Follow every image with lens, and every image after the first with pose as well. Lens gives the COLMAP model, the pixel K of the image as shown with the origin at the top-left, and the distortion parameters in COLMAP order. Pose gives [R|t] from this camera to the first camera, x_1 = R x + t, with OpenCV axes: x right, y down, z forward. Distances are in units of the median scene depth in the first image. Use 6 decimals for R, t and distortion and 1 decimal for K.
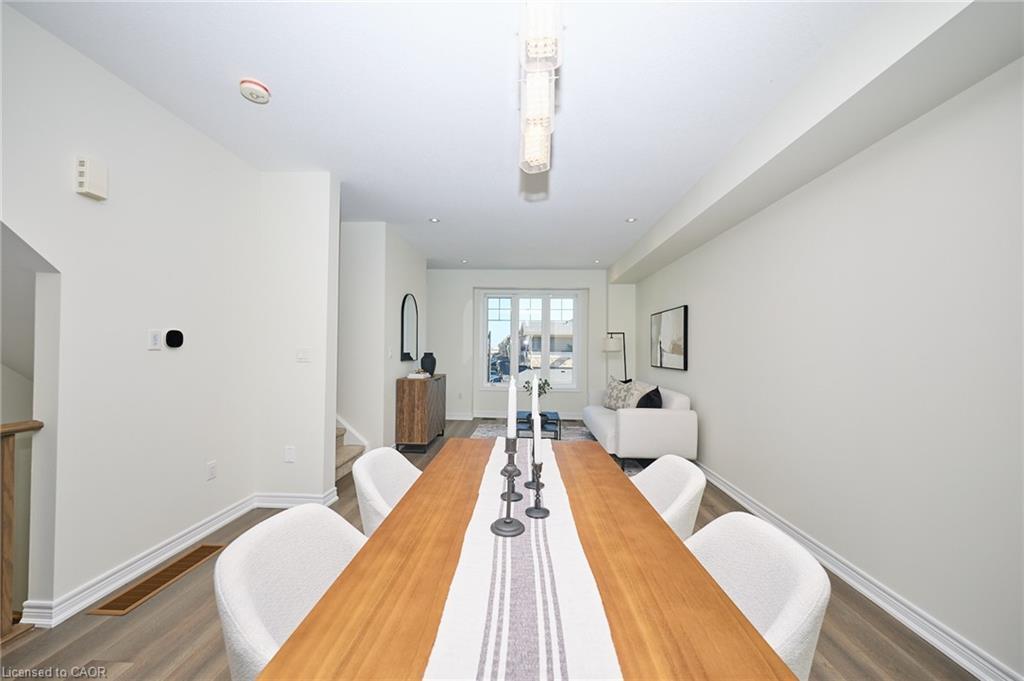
lens RADIAL K [[371.3, 0, 512.0], [0, 371.3, 346.3], [0, 0, 1]] dist [0.000901, 0.000001]
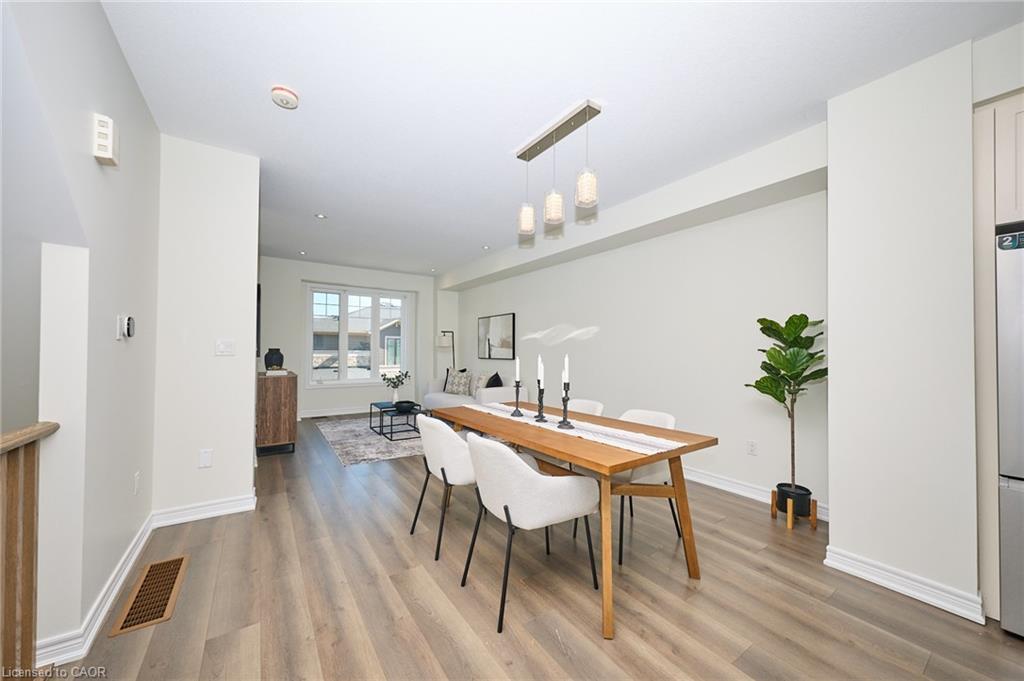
lens RADIAL K [[371.7, 0, 509.4], [0, 371.7, 344.5], [0, 0, 1]] dist [0.001414, 0.000028]
pose [[0.802331, 0.002076, 0.596875, -0.322213], [-0.000952, 0.999997, -0.002198, 0.009563], [-0.596878, 0.001195, 0.802331, -0.096269]]
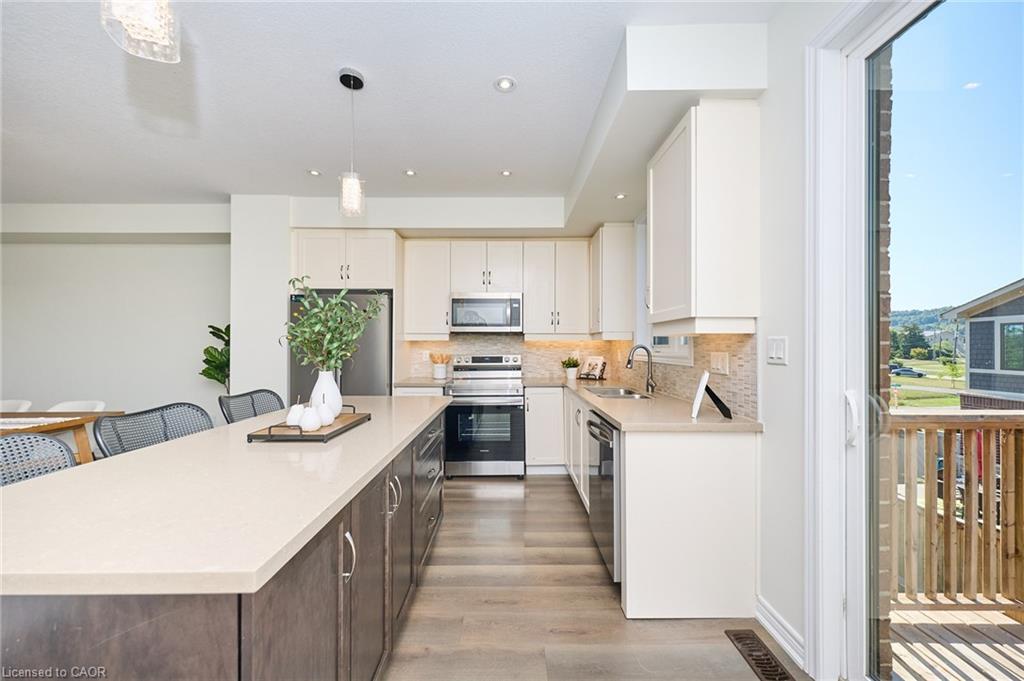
lens RADIAL K [[371.7, 0, 509.4], [0, 371.7, 344.5], [0, 0, 1]] dist [0.001414, 0.000028]
pose [[-0.054597, -0.006711, 0.998486, -0.470621], [-0.011128, 0.999919, 0.006112, -0.001795], [-0.998446, -0.010777, -0.054667, -0.423180]]
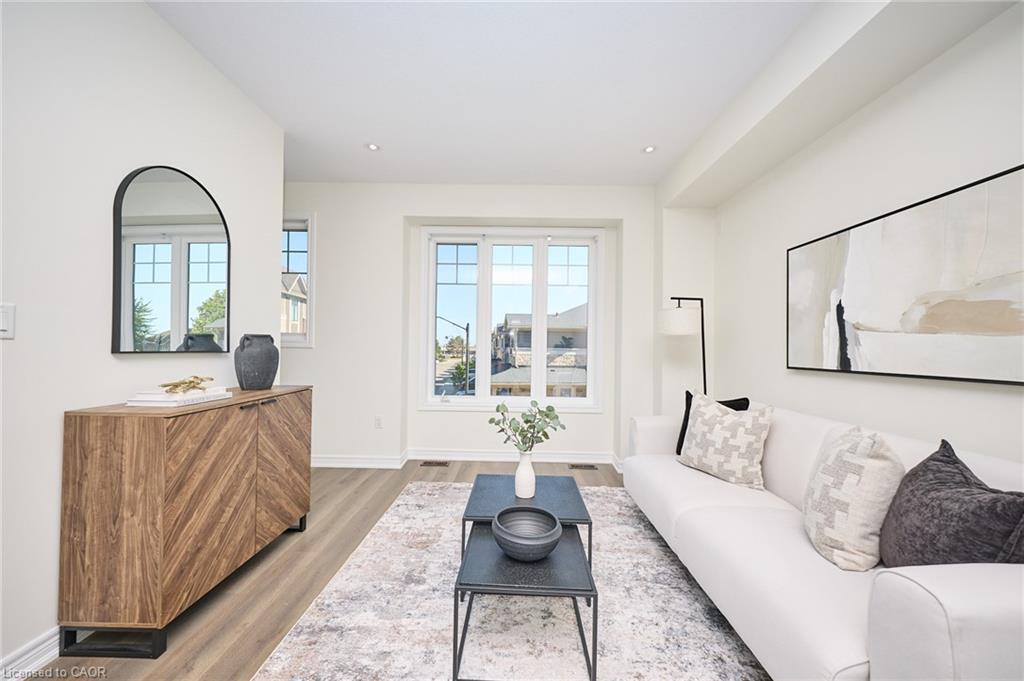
lens RADIAL K [[371.7, 0, 509.4], [0, 371.7, 344.5], [0, 0, 1]] dist [0.001414, 0.000028]
pose [[0.999532, 0.002870, 0.030452, 0.040047], [-0.002922, 0.999994, 0.001664, 0.027807], [-0.030447, -0.001752, 0.999535, 0.612467]]
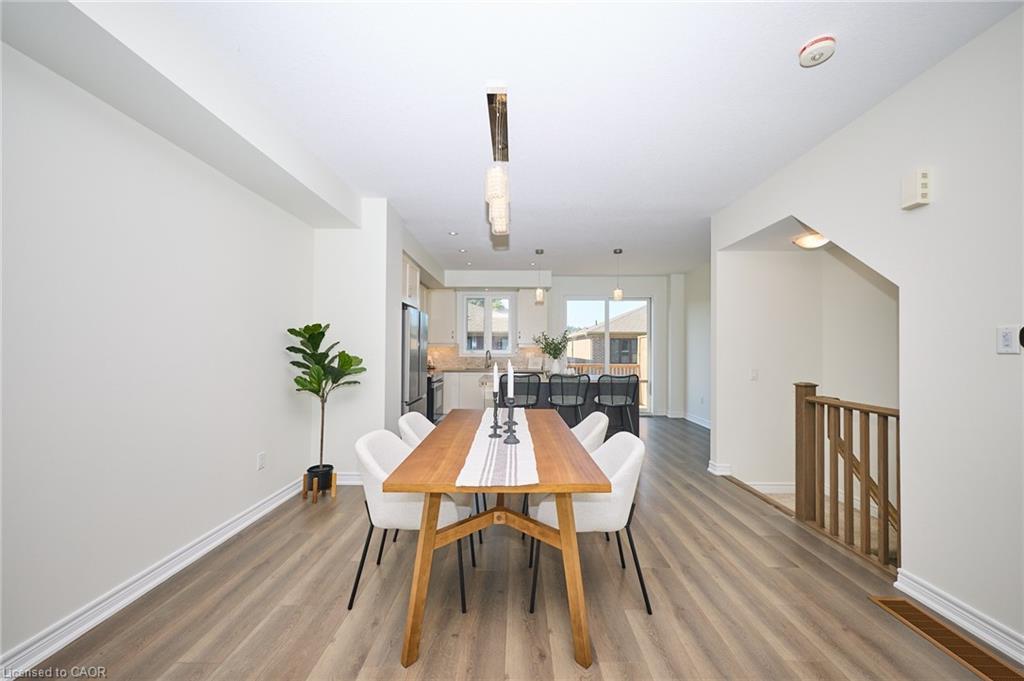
lens RADIAL K [[371.7, 0, 509.4], [0, 371.7, 344.5], [0, 0, 1]] dist [0.001414, 0.000028]
pose [[-0.999482, -0.018467, -0.026352, 0.013183], [-0.017898, 0.999605, -0.021674, 0.010649], [0.026742, -0.021191, -0.999418, 0.726020]]
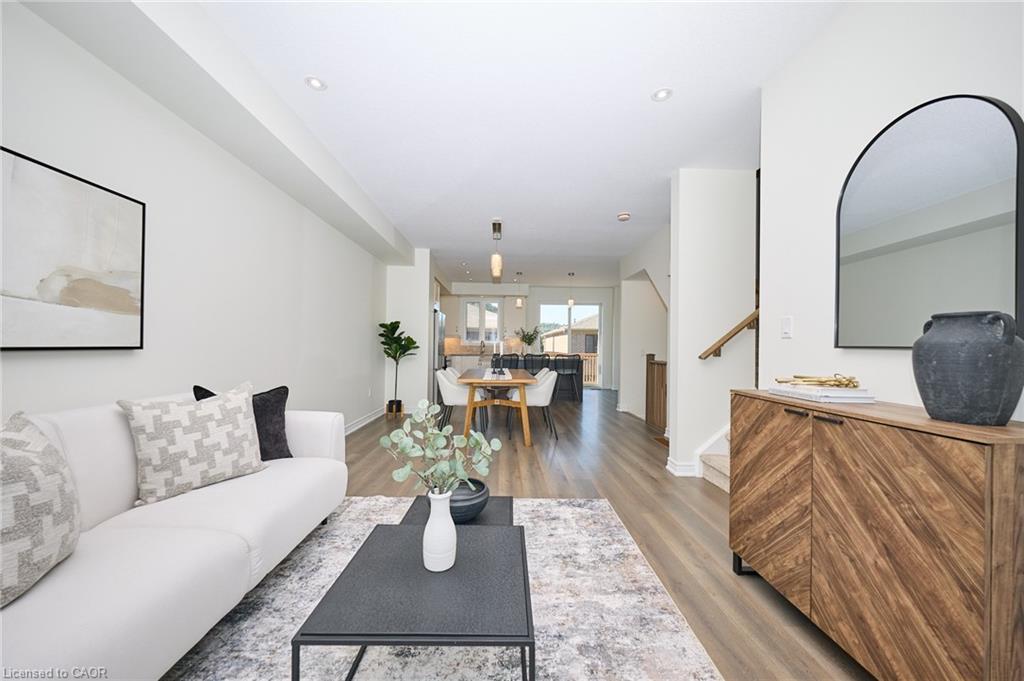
lens RADIAL K [[371.7, 0, 509.4], [0, 371.7, 344.5], [0, 0, 1]] dist [0.001414, 0.000028]
pose [[-0.997488, -0.026544, -0.065682, 0.042589], [-0.025732, 0.999582, -0.013181, 0.045358], [0.066004, -0.011458, -0.997754, 1.243512]]
